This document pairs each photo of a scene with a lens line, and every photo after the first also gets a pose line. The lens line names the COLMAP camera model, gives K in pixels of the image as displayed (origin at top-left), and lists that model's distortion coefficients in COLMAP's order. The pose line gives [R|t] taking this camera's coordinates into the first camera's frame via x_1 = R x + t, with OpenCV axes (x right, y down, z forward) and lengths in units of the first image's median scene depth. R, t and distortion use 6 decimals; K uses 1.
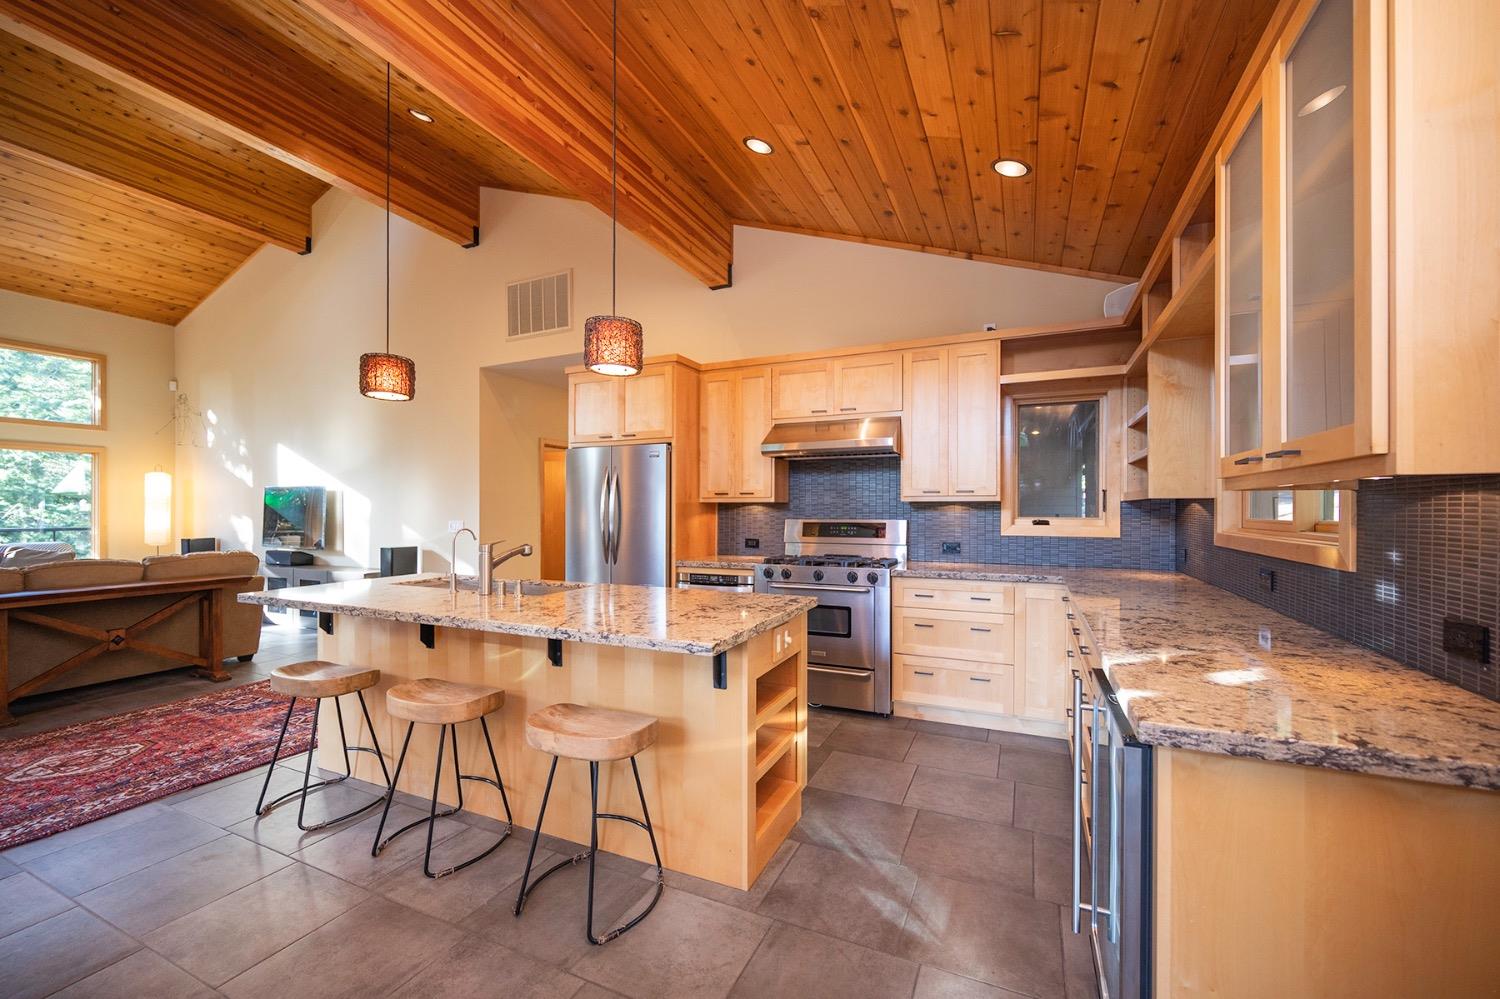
lens RADIAL K [[623.3, 0, 744.2], [0, 623.3, 515.4], [0, 0, 1]] dist [-0.001367, -0.000065]
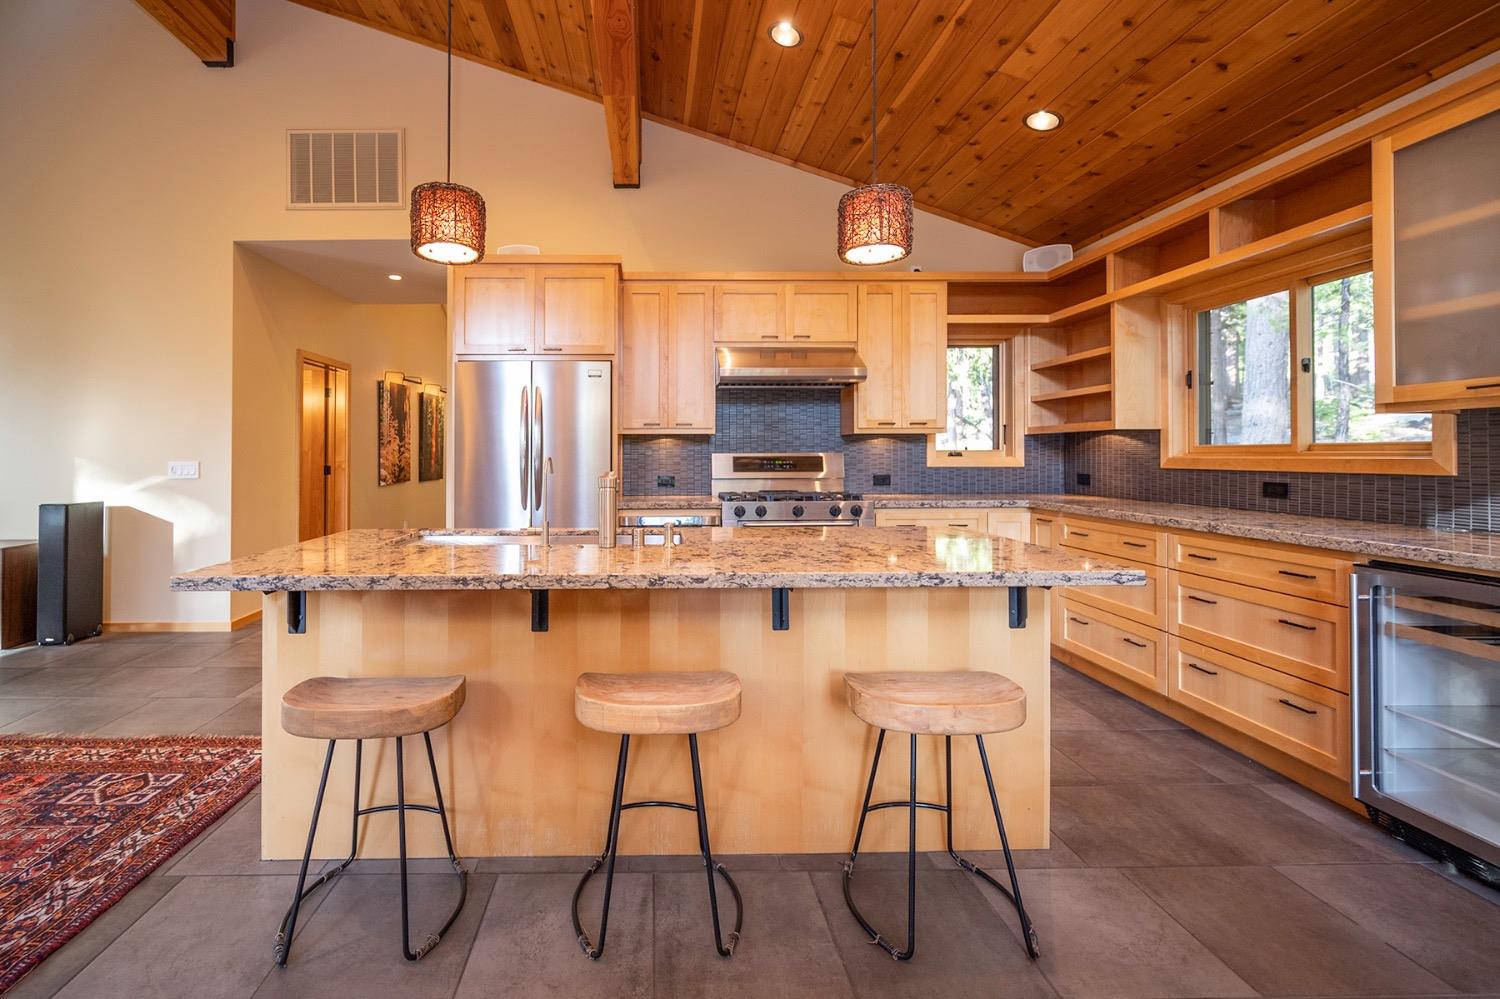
lens RADIAL K [[647.5, 0, 751.5], [0, 647.5, 450.8], [0, 0, 1]] dist [-0.003291, 0.000051]
pose [[0.896768, -0.001887, 0.442496, -0.335275], [0.007310, 0.999918, -0.010550, 0.014253], [-0.442440, 0.012695, 0.896708, 0.145783]]
